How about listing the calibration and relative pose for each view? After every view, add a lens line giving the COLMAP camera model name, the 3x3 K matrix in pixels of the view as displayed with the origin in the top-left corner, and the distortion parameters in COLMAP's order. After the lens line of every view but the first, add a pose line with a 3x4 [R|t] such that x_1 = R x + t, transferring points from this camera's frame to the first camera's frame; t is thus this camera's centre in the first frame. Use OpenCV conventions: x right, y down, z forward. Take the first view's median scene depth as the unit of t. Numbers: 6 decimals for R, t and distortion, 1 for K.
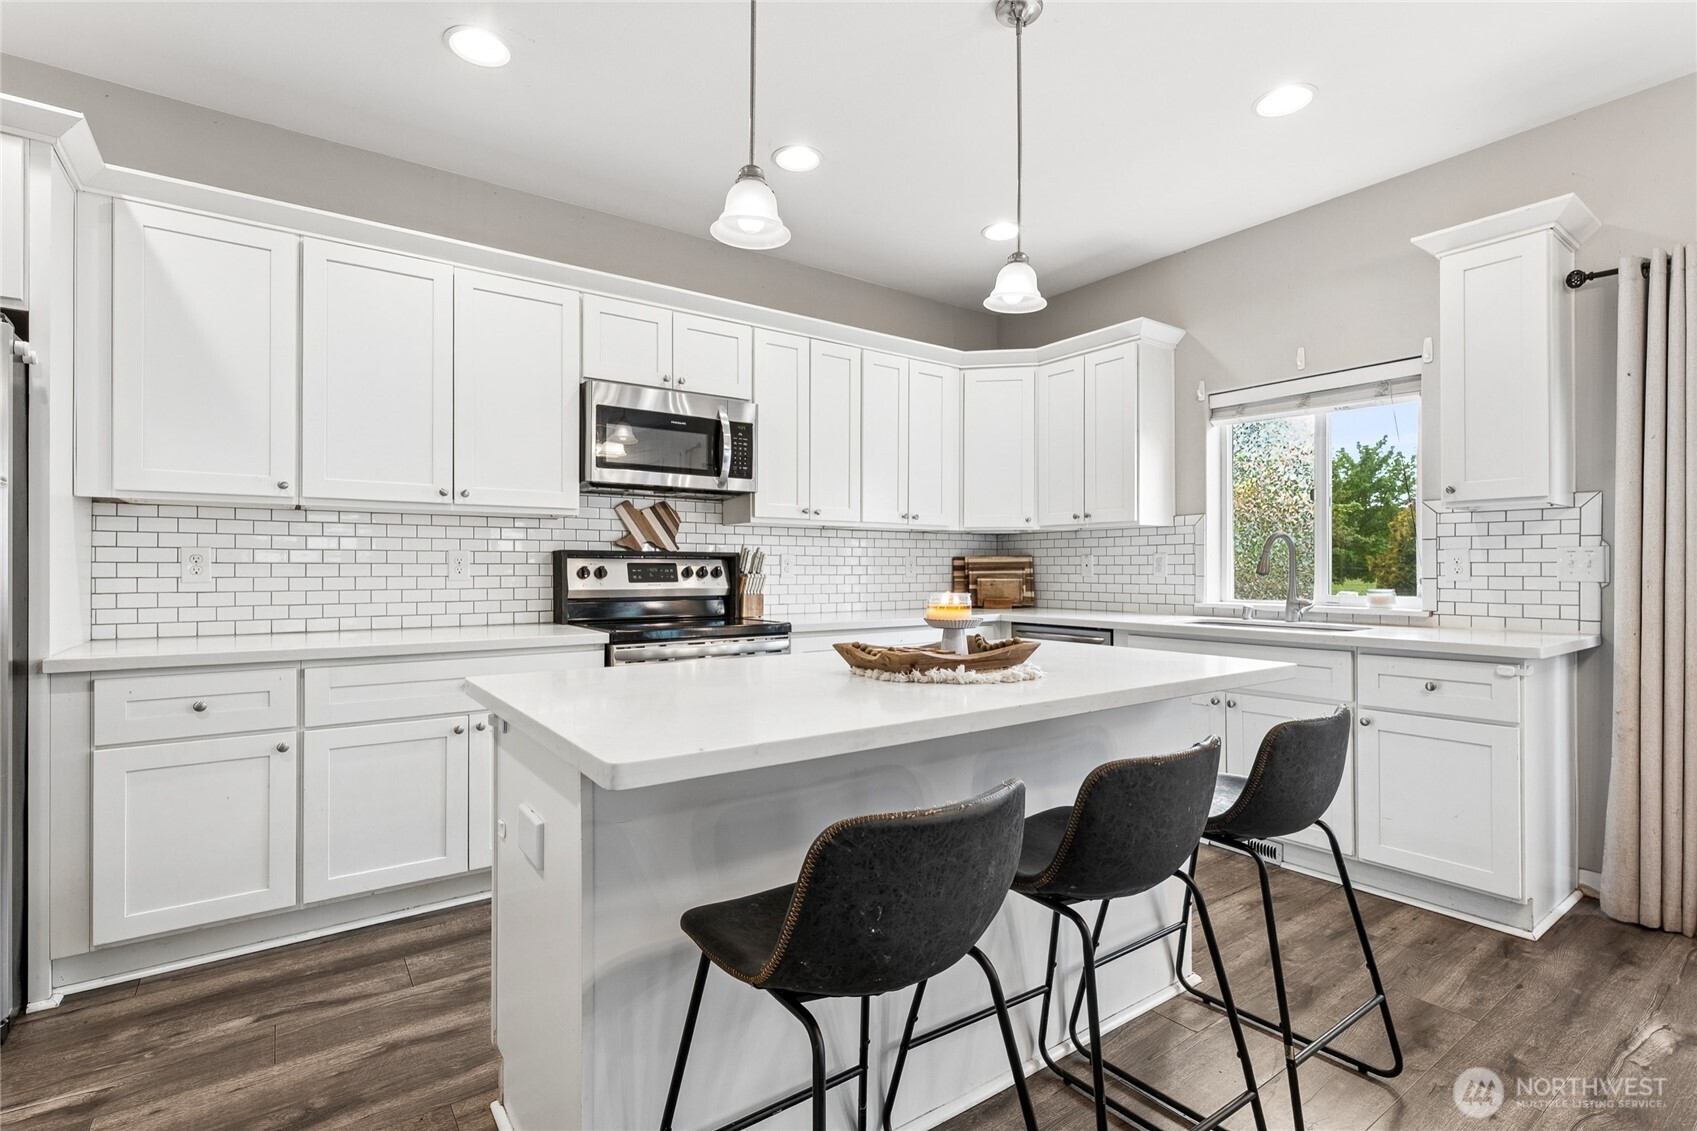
lens RADIAL K [[778.3, 0, 846.5], [0, 778.3, 568.8], [0, 0, 1]] dist [0.004836, -0.001940]
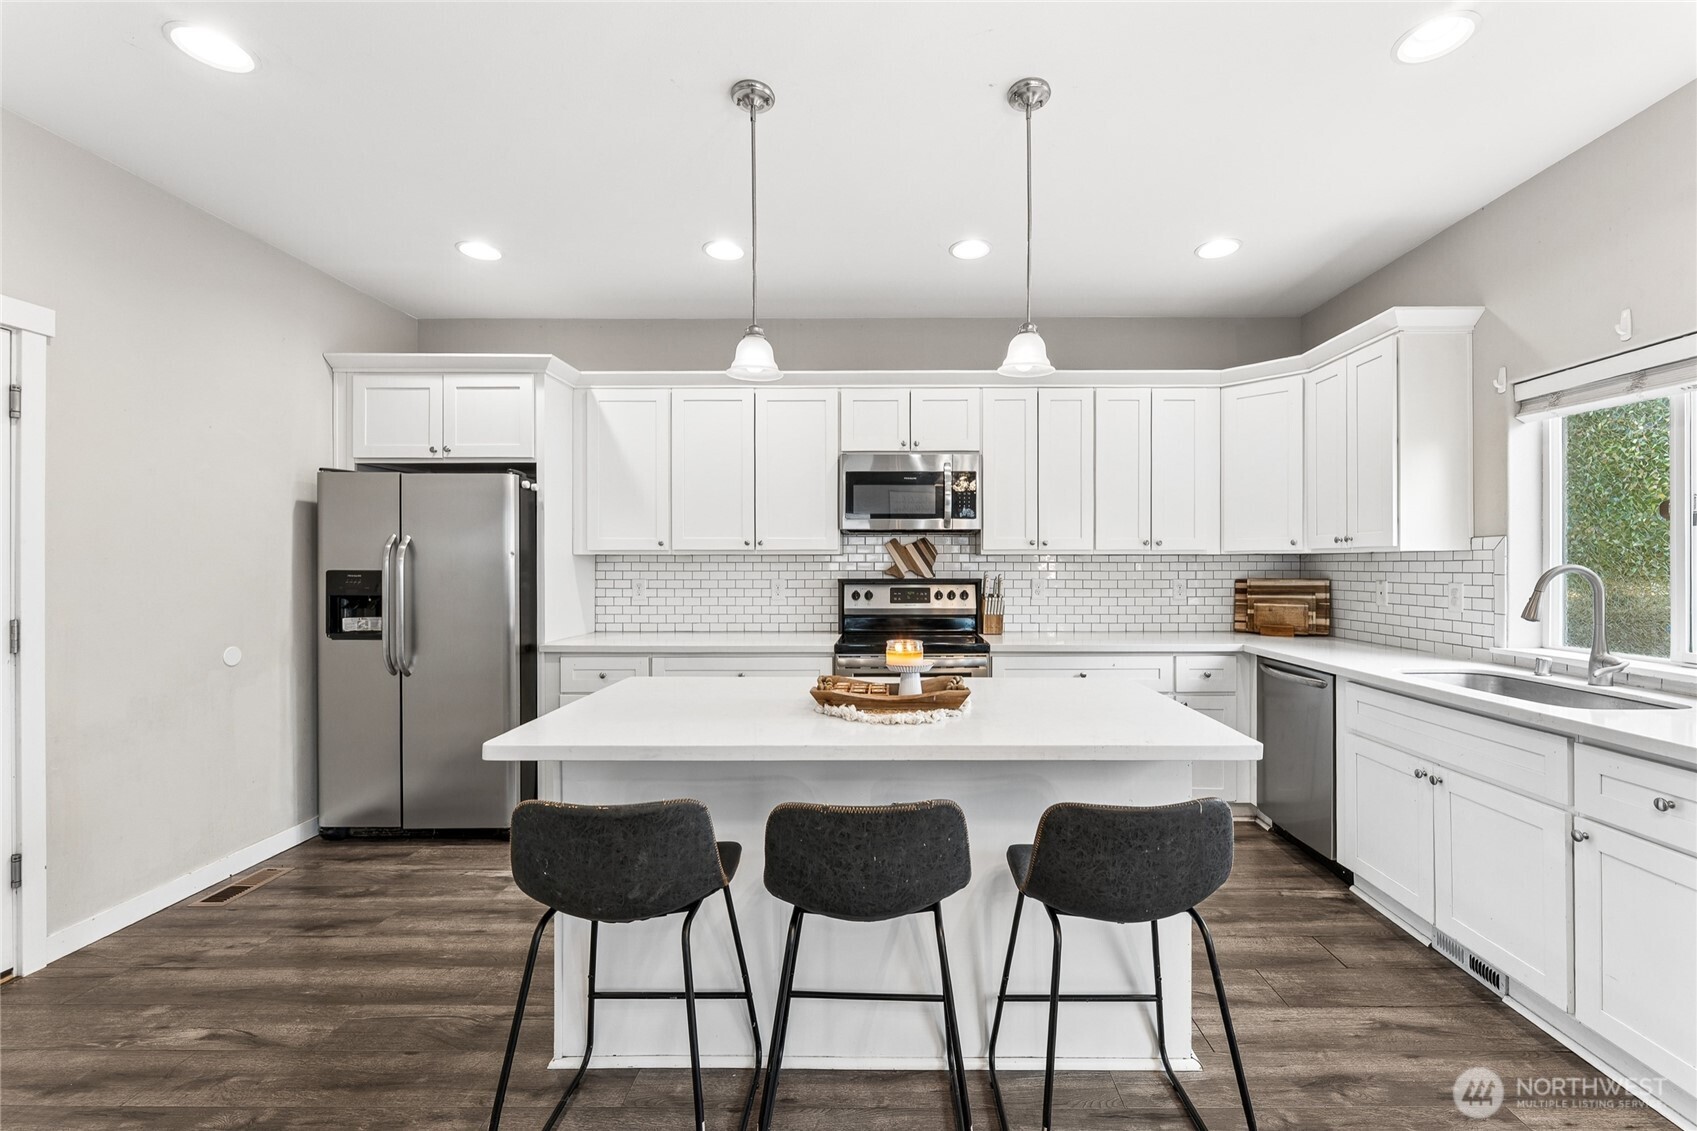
lens RADIAL K [[694.2, 0, 901.2], [0, 694.2, 565.1], [0, 0, 1]] dist [0.003641, -0.001907]
pose [[0.815671, -0.001010, -0.578515, 0.411219], [0.001580, 0.999999, 0.000482, -0.046997], [0.578514, -0.001307, 0.815671, 0.075133]]
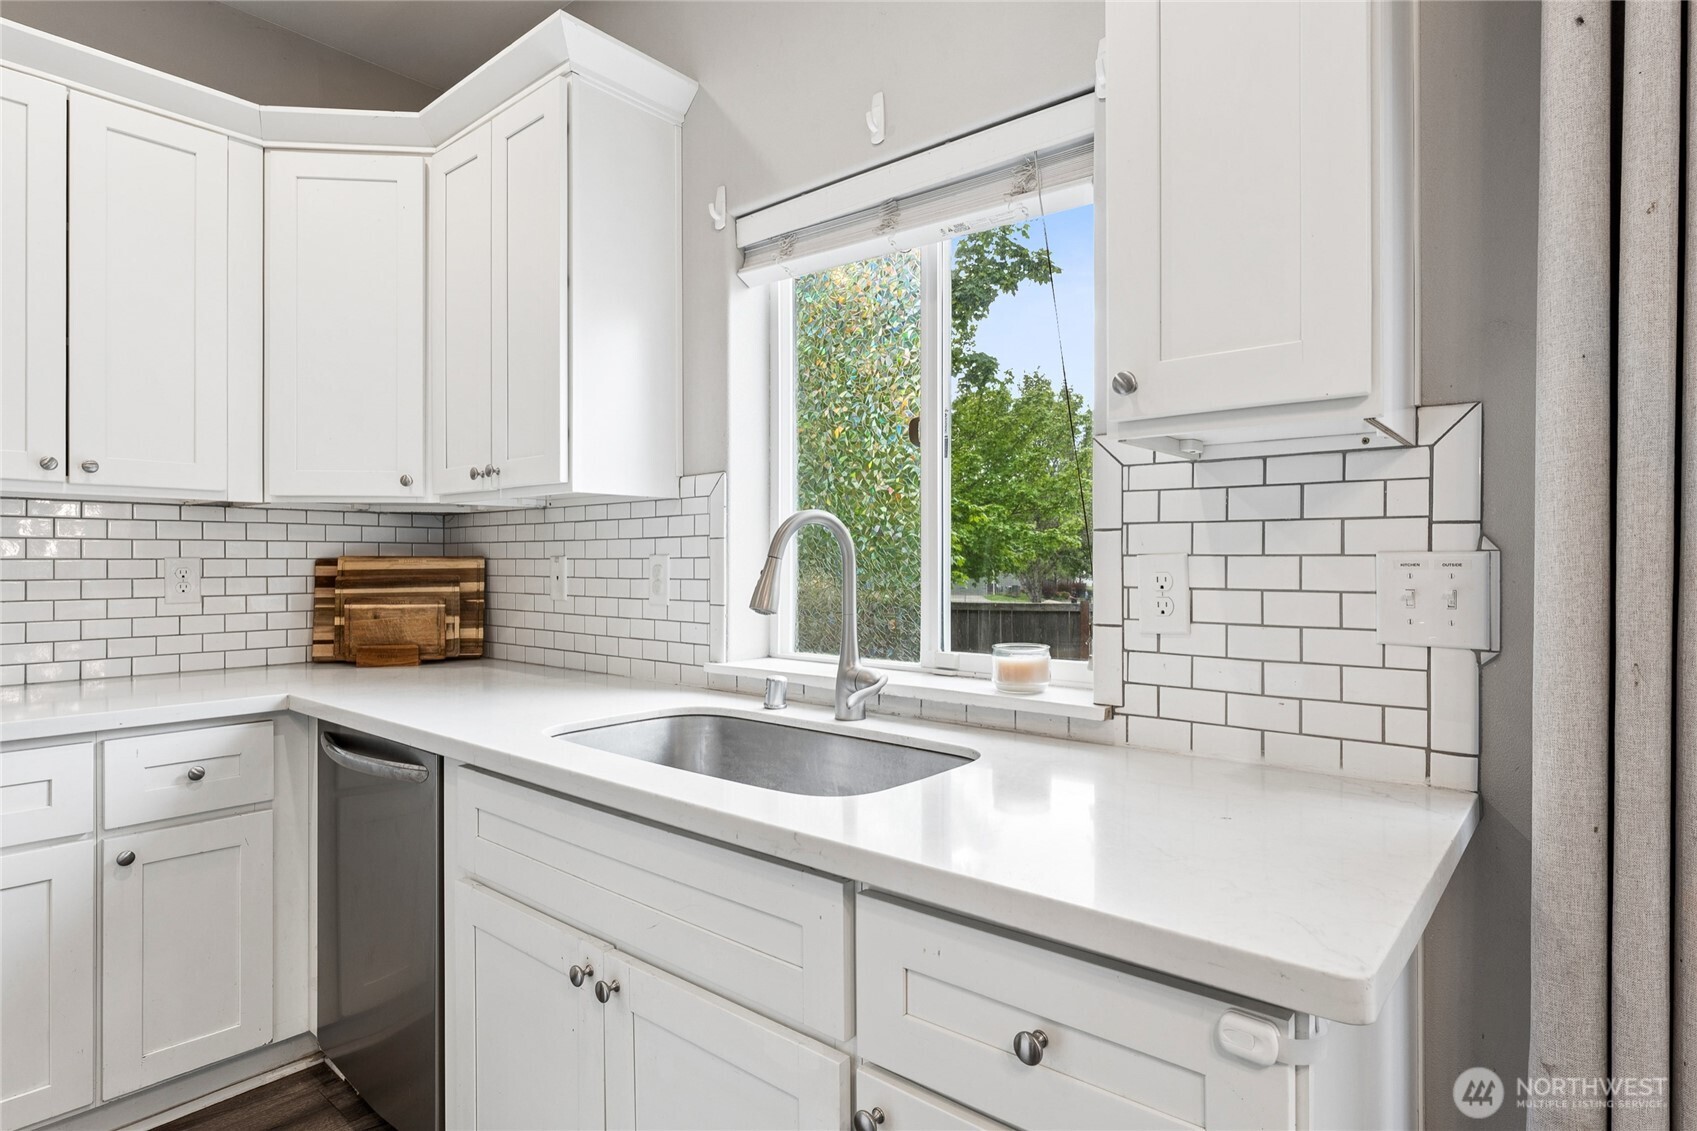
lens RADIAL K [[885.2, 0, 854.3], [0, 885.2, 566.0], [0, 0, 1]] dist [-0.012004, 0.003997]
pose [[0.968587, -0.001801, 0.248670, 0.451091], [0.000368, 0.999983, 0.005808, -0.019186], [-0.248676, -0.005534, 0.968571, 0.523820]]
